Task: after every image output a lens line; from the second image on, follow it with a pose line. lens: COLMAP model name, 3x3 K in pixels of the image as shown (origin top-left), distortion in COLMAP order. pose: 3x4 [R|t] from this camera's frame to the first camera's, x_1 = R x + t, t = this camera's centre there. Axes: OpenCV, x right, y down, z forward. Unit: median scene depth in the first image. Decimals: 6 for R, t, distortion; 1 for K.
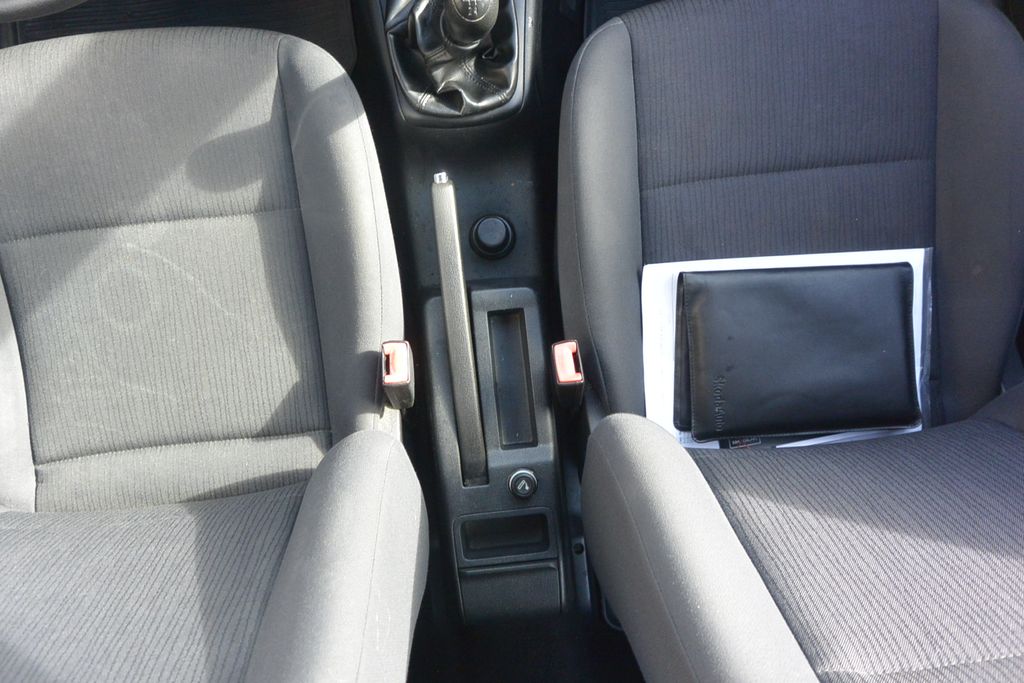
lens RADIAL K [[783.2, 0, 503.7], [0, 783.2, 340.5], [0, 0, 1]] dist [-0.003070, 0.009570]
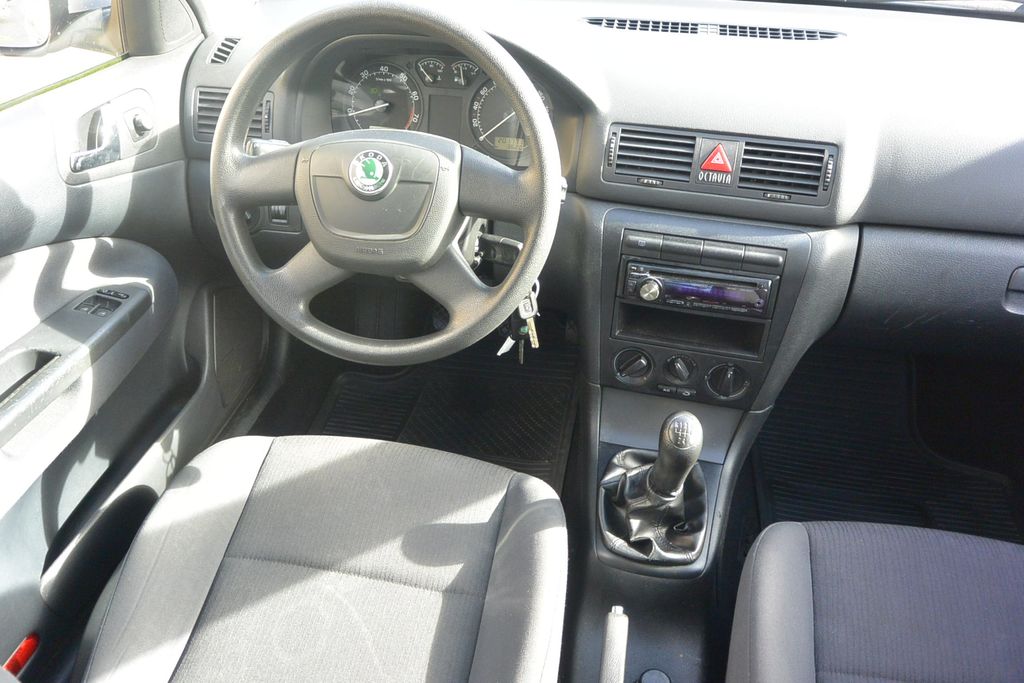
lens RADIAL K [[775.6, 0, 506.4], [0, 775.6, 347.3], [0, 0, 1]] dist [-0.004778, 0.011790]
pose [[0.954163, 0.164750, -0.249862, -0.021301], [-0.297545, 0.612158, -0.732618, 0.397626], [0.032256, 0.773382, 0.633119, 0.054585]]
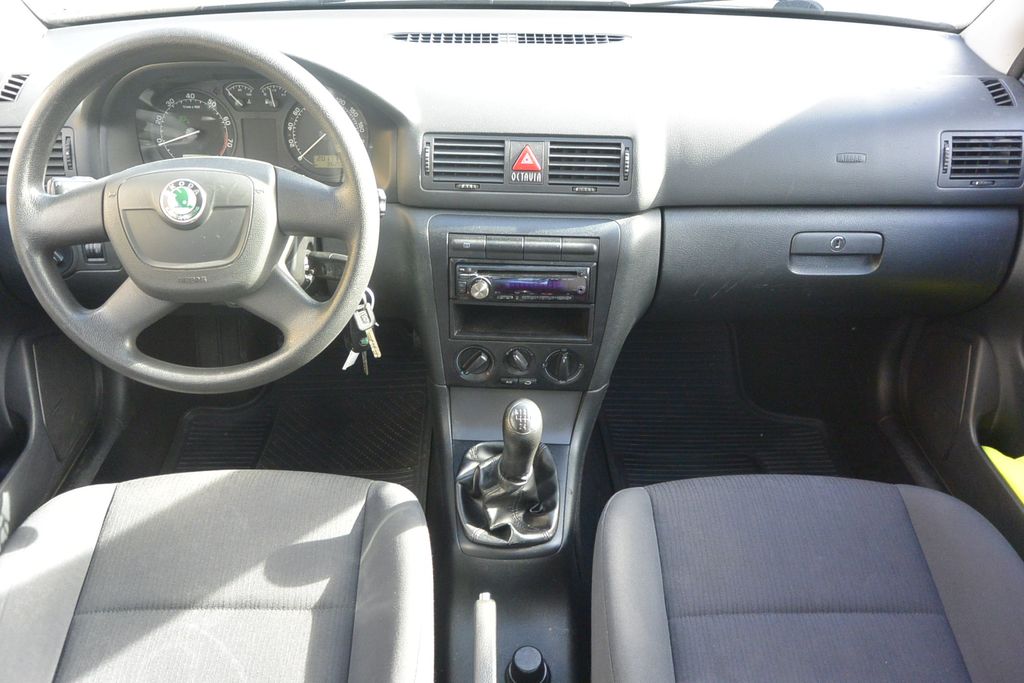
lens RADIAL K [[775.6, 0, 506.4], [0, 775.6, 347.3], [0, 0, 1]] dist [-0.004778, 0.011790]
pose [[0.995604, 0.041578, -0.083928, 0.027650], [-0.091421, 0.626255, -0.774239, 0.426417], [0.020370, 0.778509, 0.627303, 0.039287]]
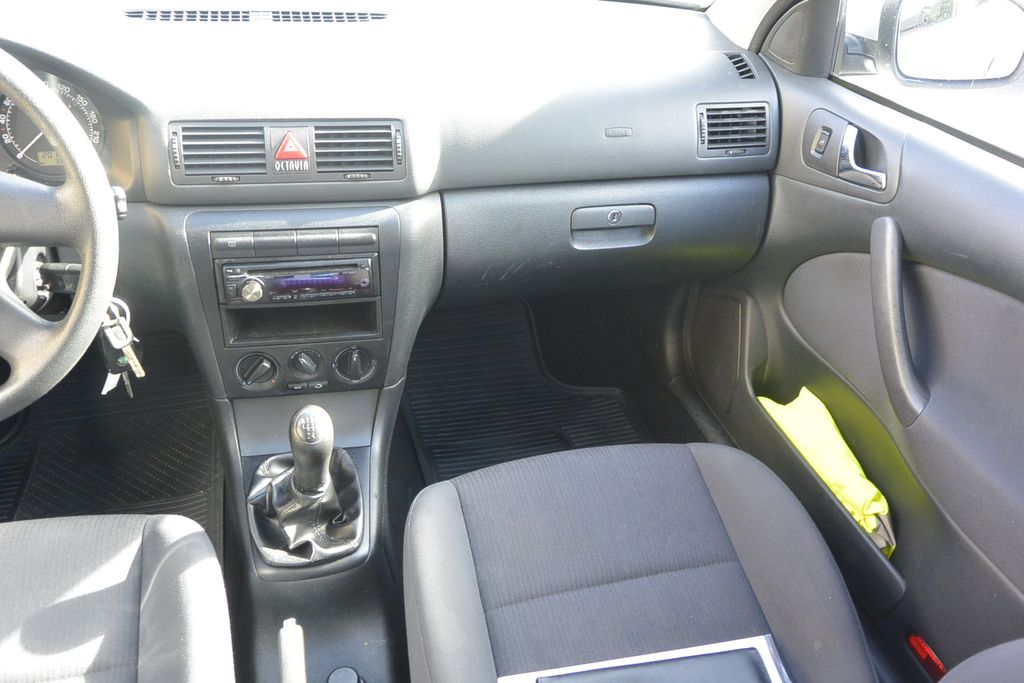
lens RADIAL K [[775.6, 0, 506.4], [0, 775.6, 347.3], [0, 0, 1]] dist [-0.004778, 0.011790]
pose [[0.986798, -0.058116, 0.151167, 0.068019], [0.153362, 0.635288, -0.756894, 0.379655], [-0.052047, 0.770085, 0.635814, 0.067228]]
